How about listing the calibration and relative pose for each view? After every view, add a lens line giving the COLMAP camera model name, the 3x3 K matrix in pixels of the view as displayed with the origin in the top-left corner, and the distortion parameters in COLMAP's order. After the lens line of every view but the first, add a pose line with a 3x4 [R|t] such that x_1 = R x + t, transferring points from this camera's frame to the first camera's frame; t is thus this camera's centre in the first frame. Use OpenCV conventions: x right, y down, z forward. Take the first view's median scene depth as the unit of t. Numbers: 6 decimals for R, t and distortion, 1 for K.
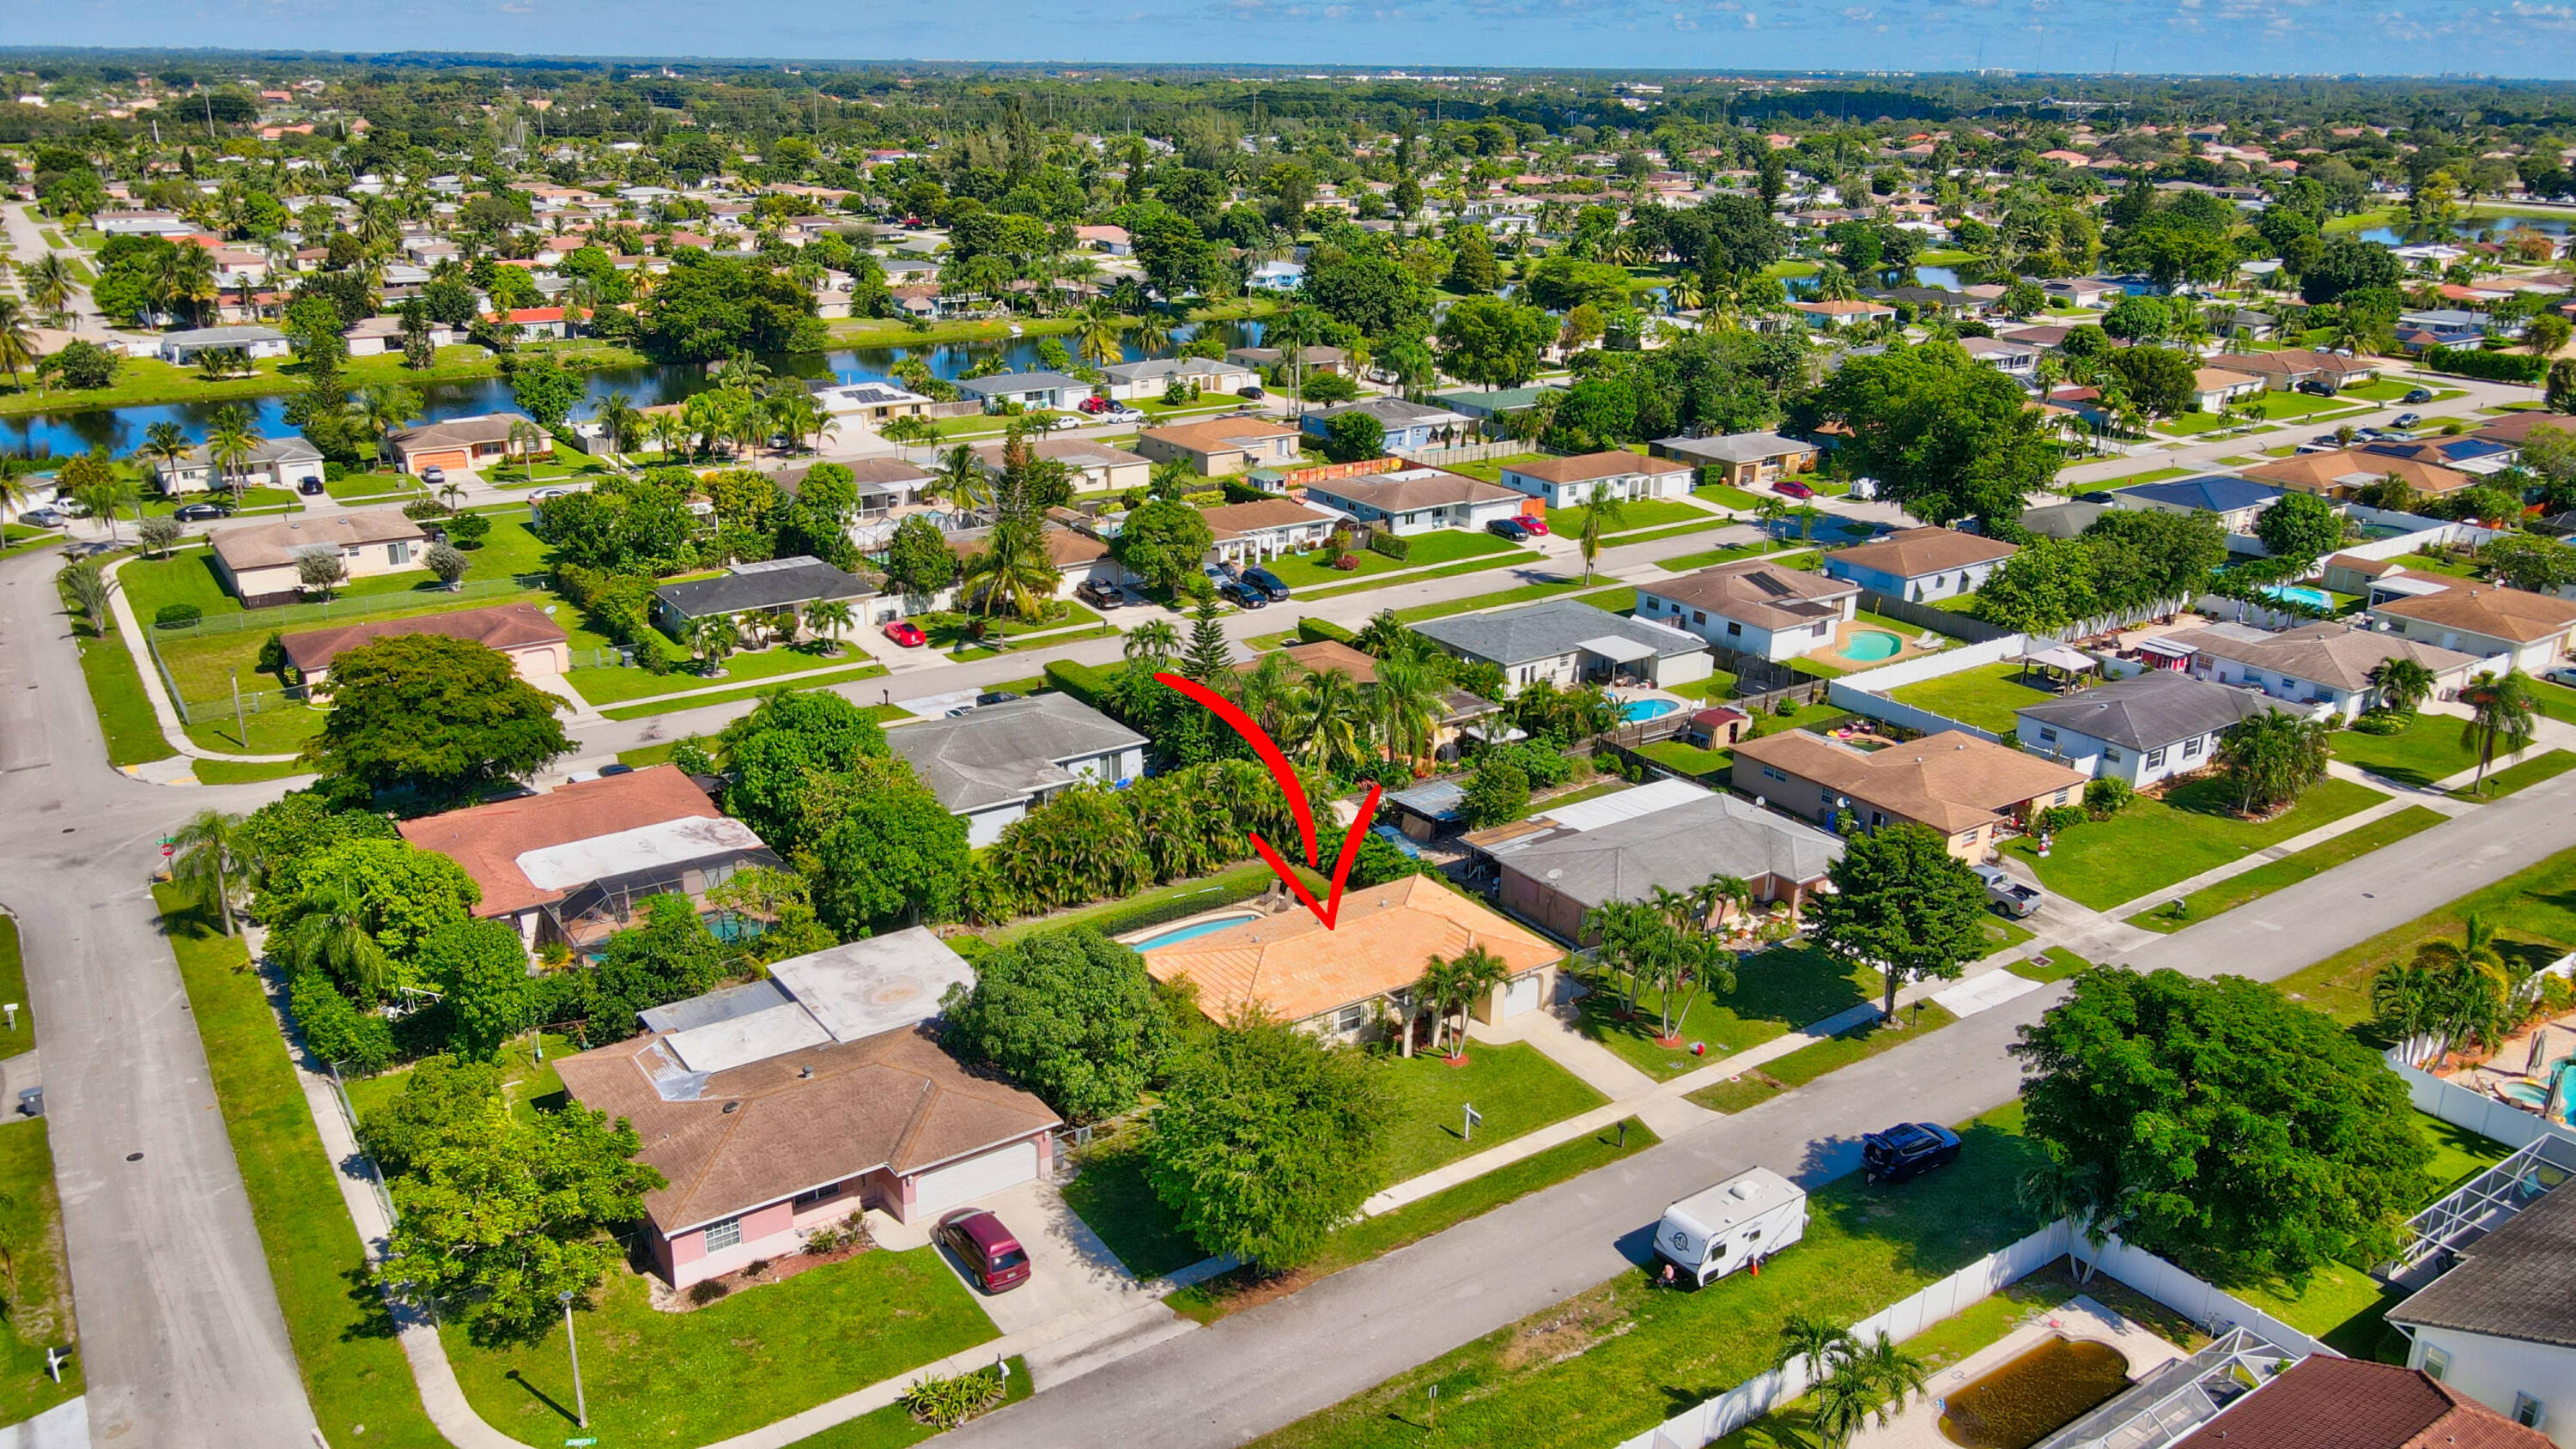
lens RADIAL K [[1909.4, 0, 1264.0], [0, 1909.4, 725.4], [0, 0, 1]] dist [-0.012794, 0.041695]
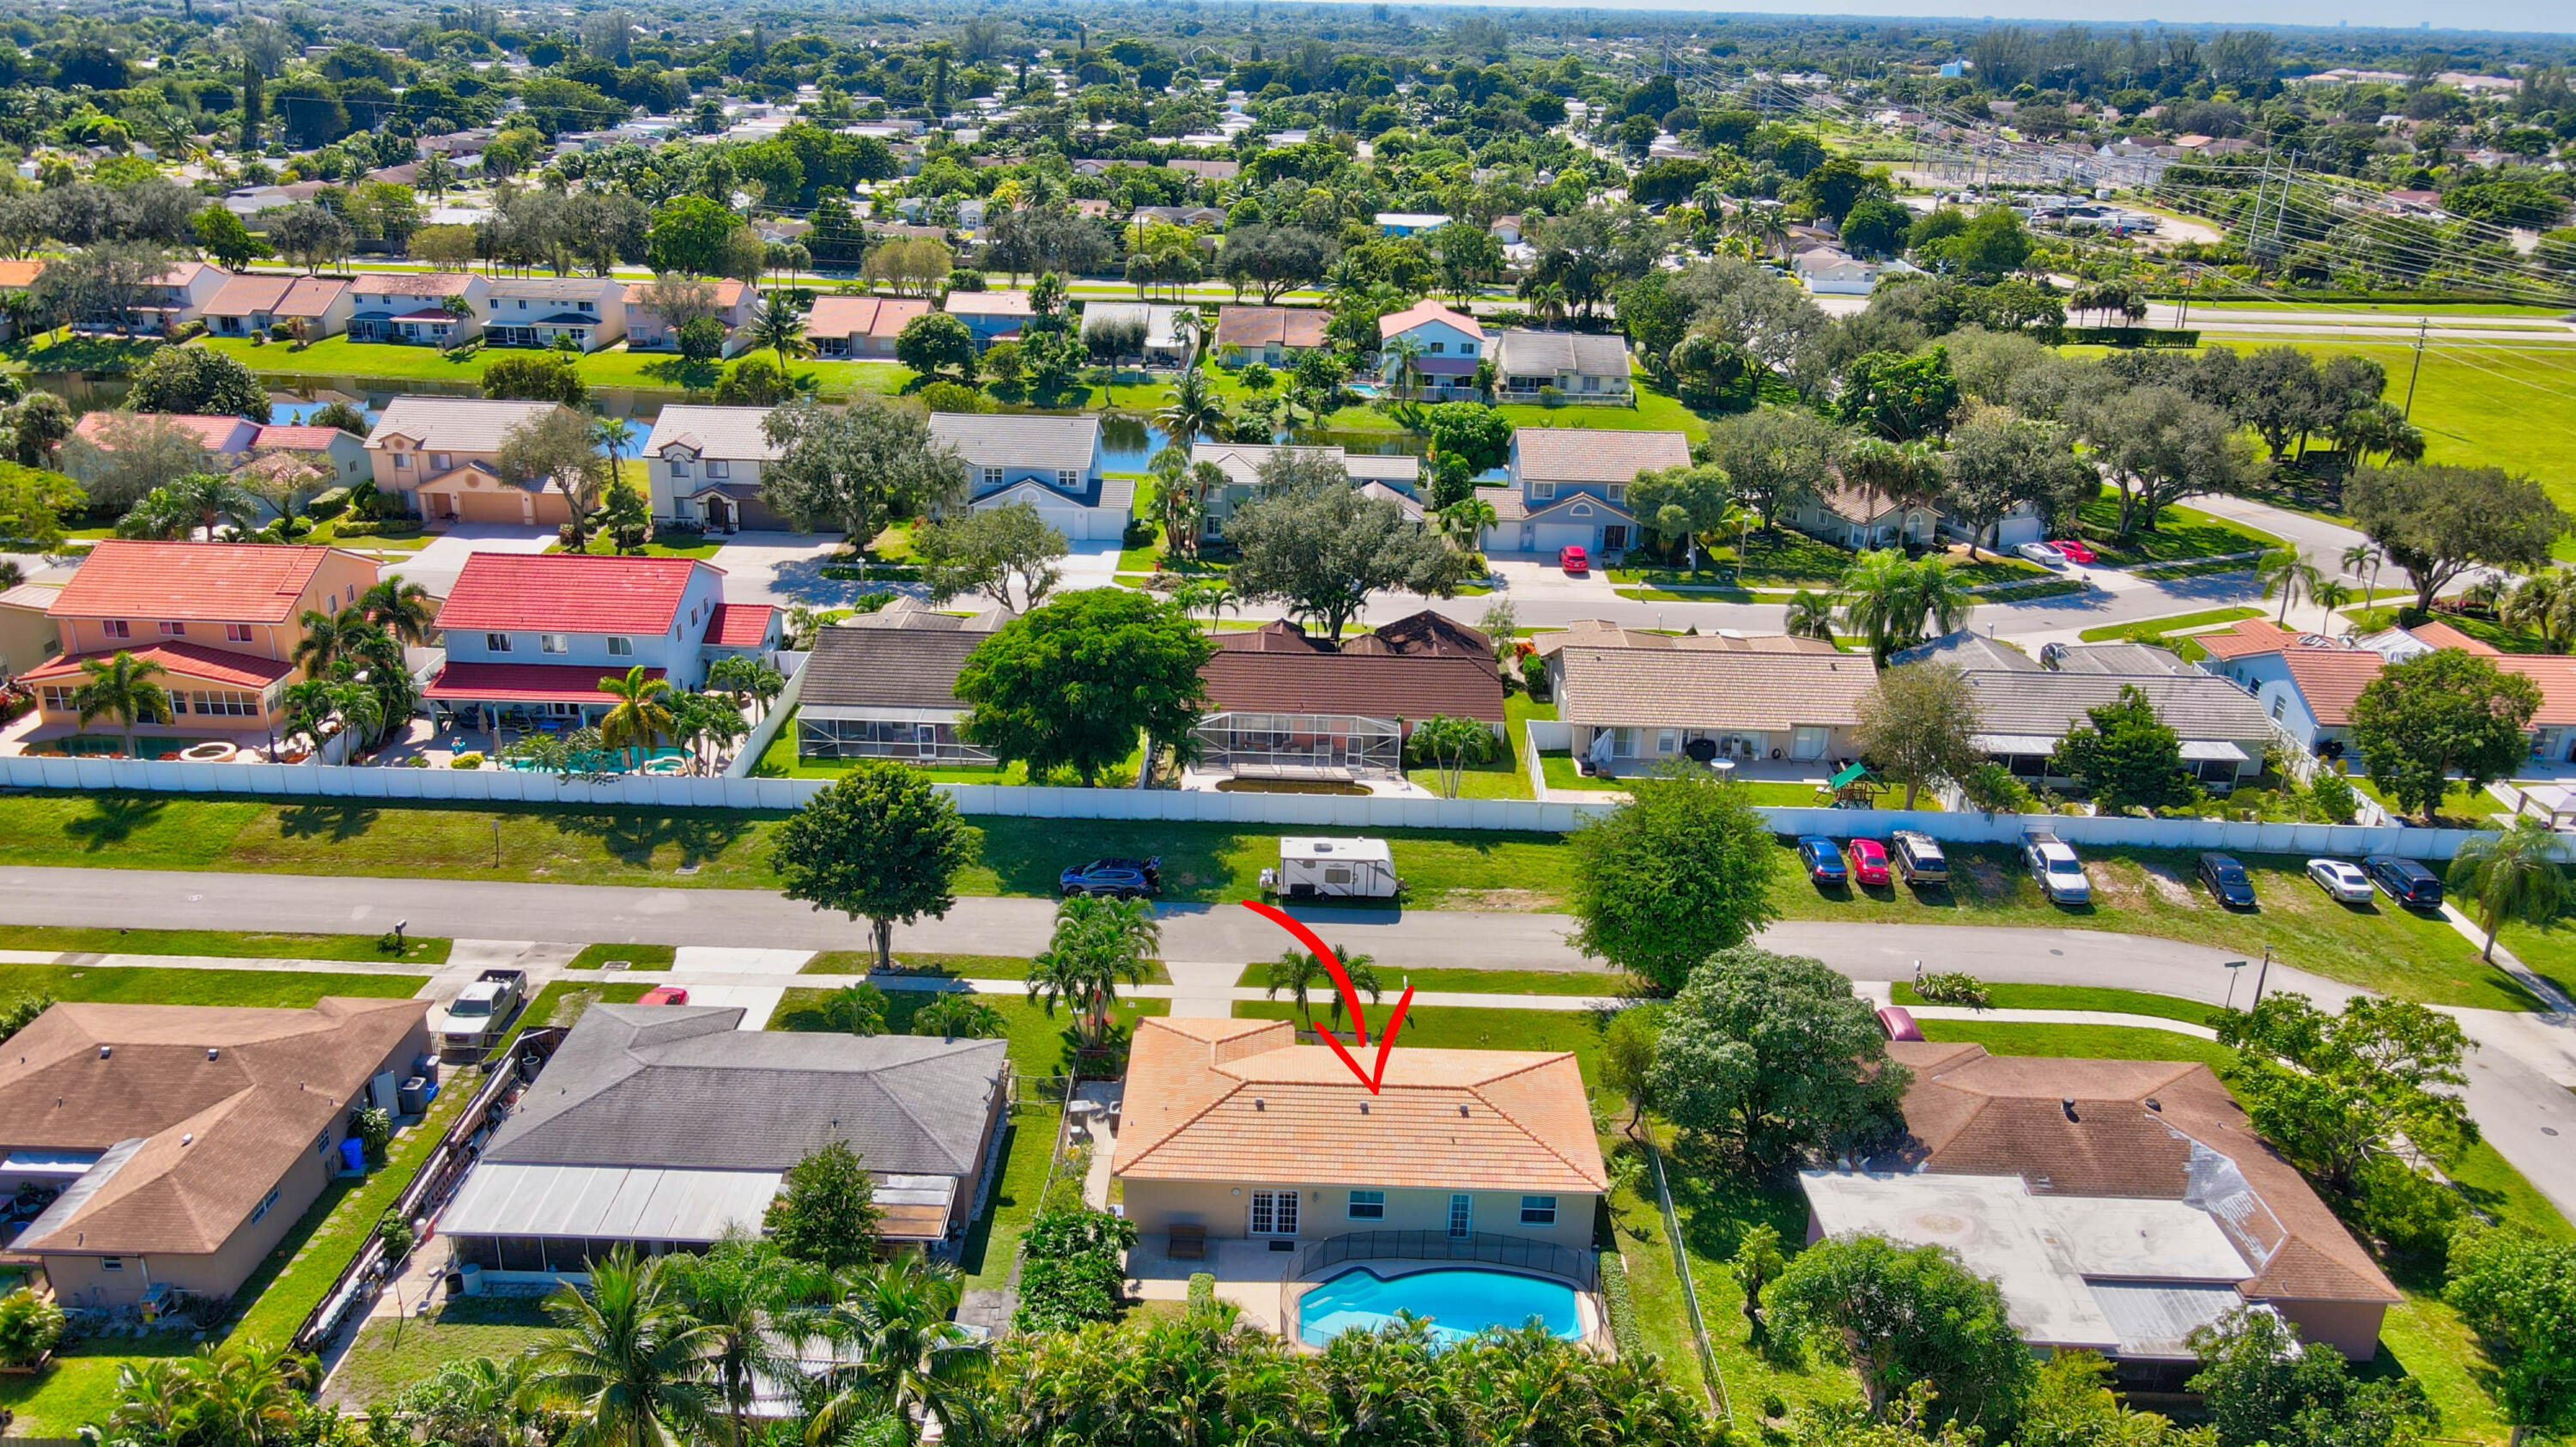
lens RADIAL K [[1909.8, 0, 1264.8], [0, 1909.8, 727.6], [0, 0, 1]] dist [-0.012794, 0.041695]
pose [[-0.813352, -0.237986, 0.530868, -0.180269], [0.160533, 0.785265, 0.597986, -0.281859], [-0.559184, 0.571595, -0.600493, 0.815249]]
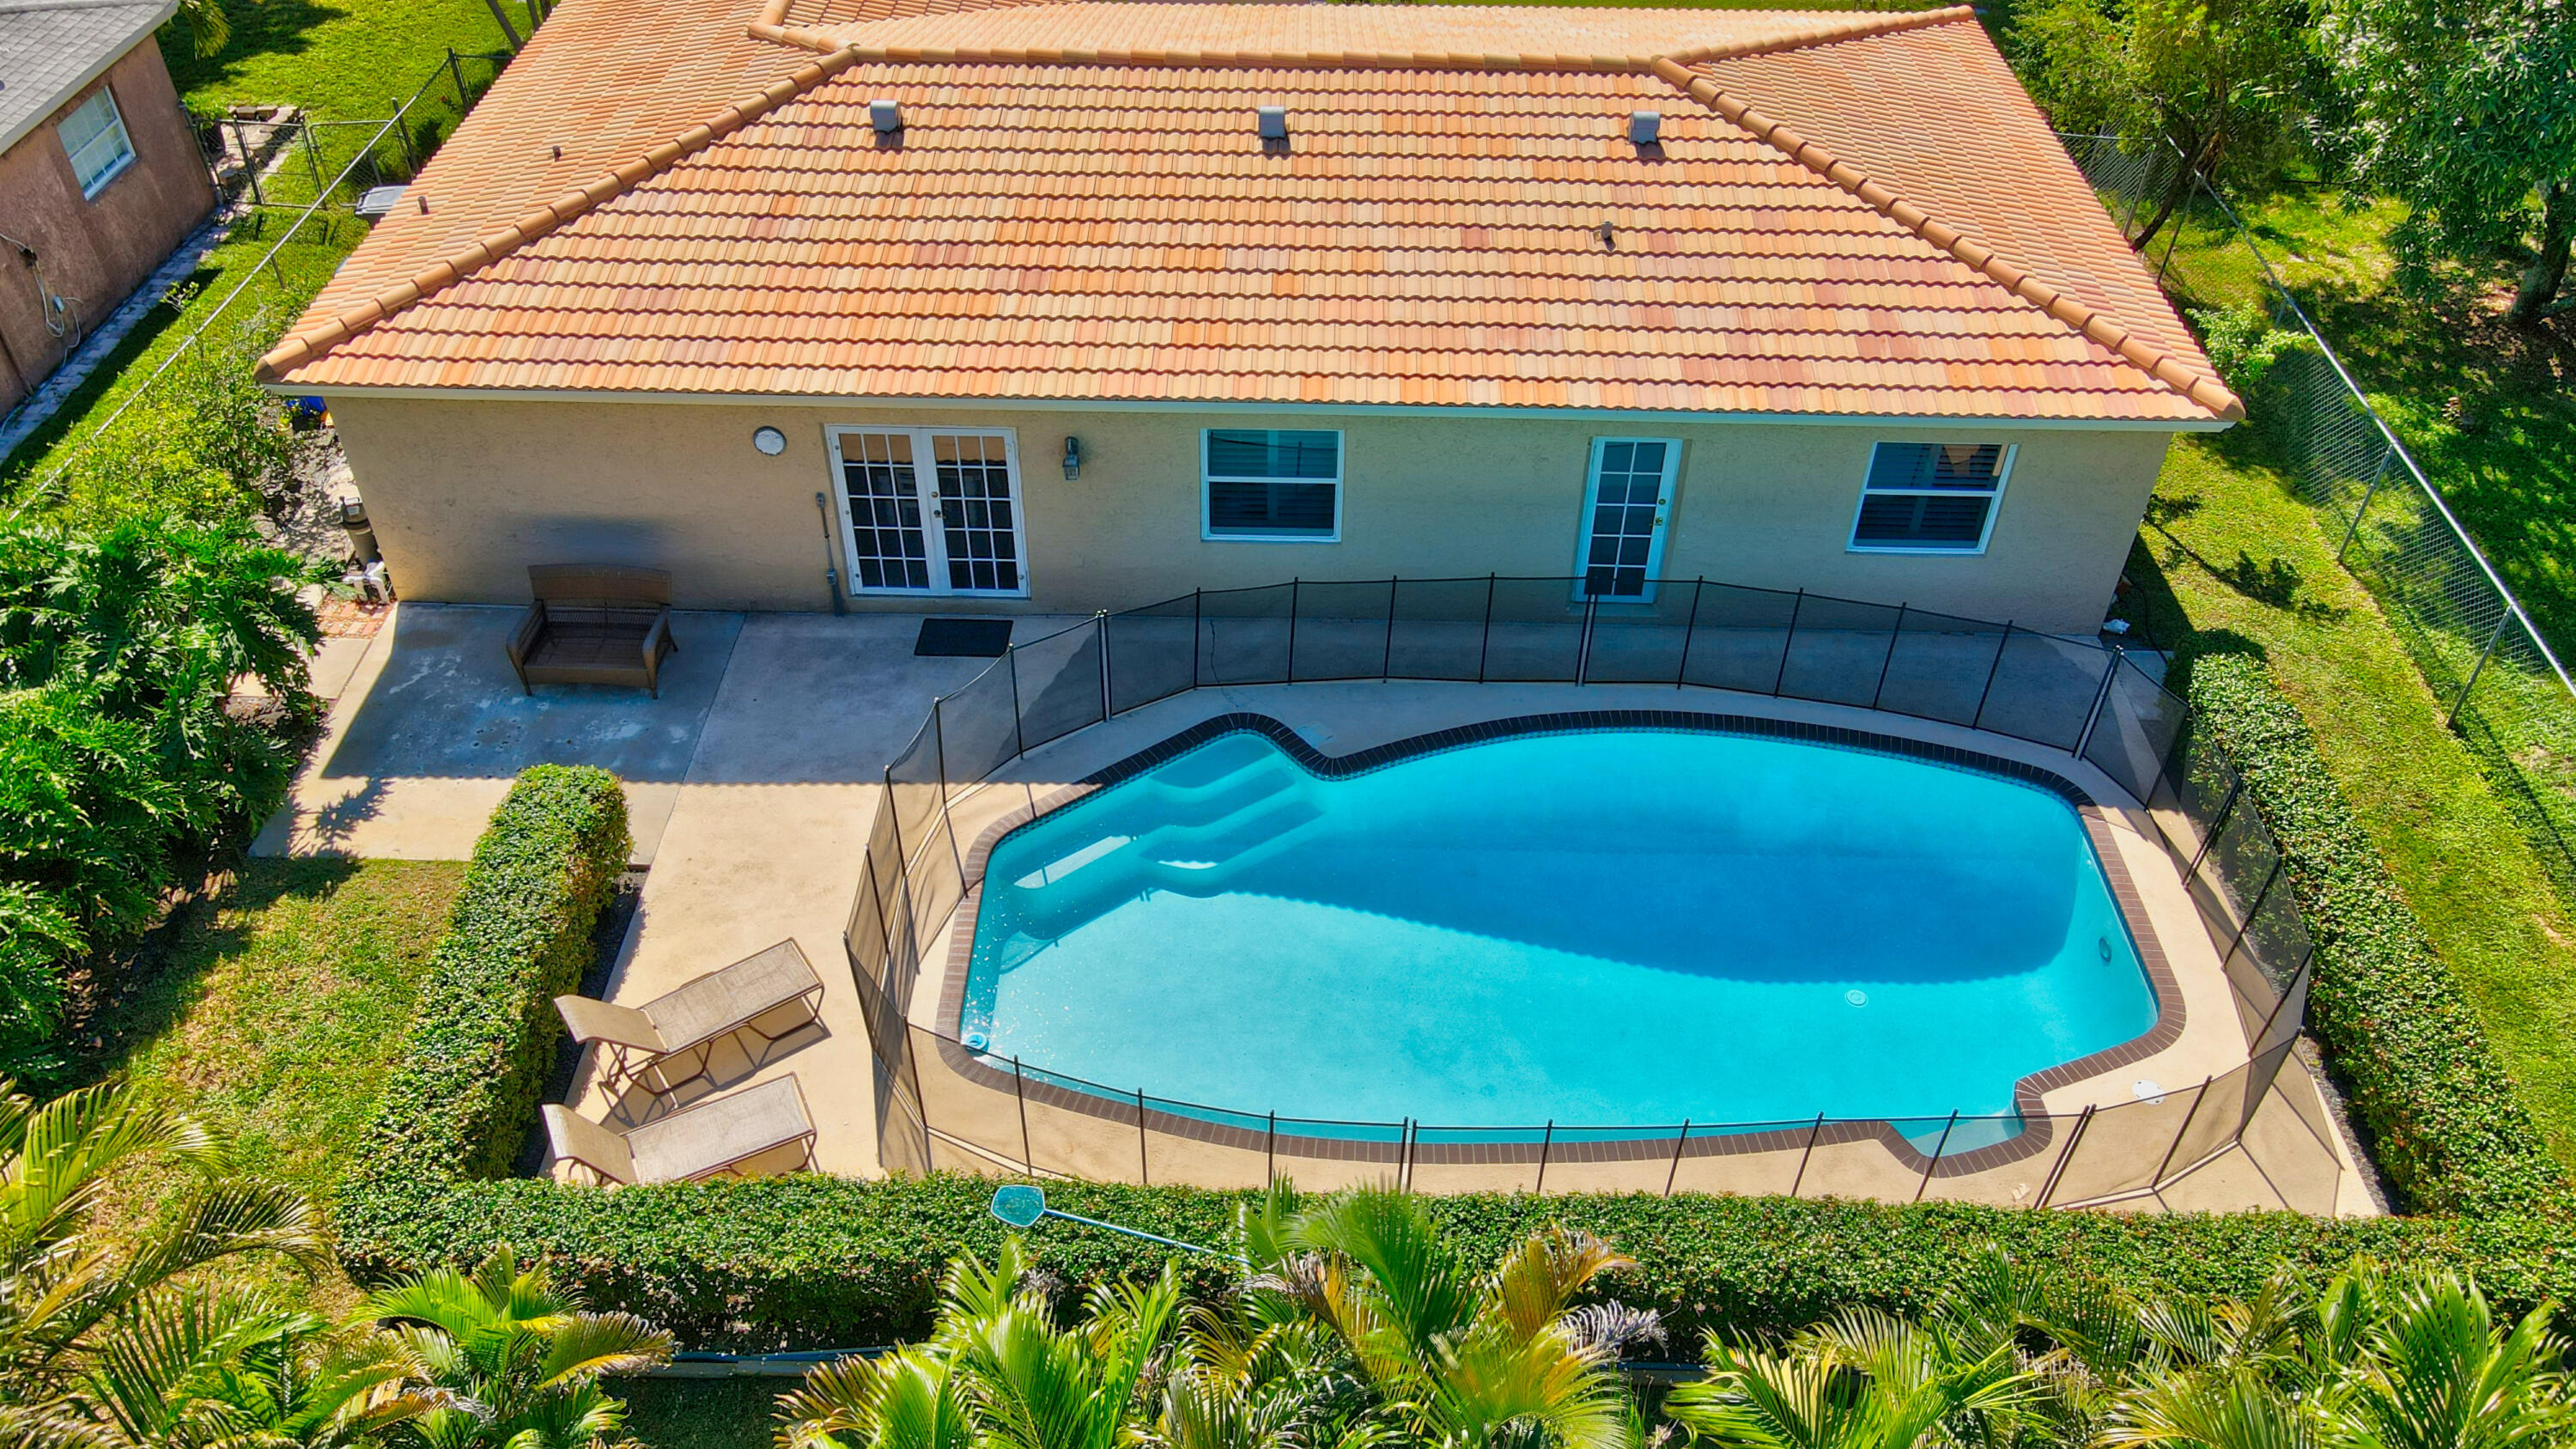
lens RADIAL K [[1910.0, 0, 1280.8], [0, 1910.0, 720.3], [0, 0, 1]] dist [-0.012794, 0.041695]
pose [[-0.813008, -0.394233, 0.428483, -0.048658], [0.175091, 0.536309, 0.825661, -0.018747], [-0.555302, 0.746292, -0.366997, 0.655160]]
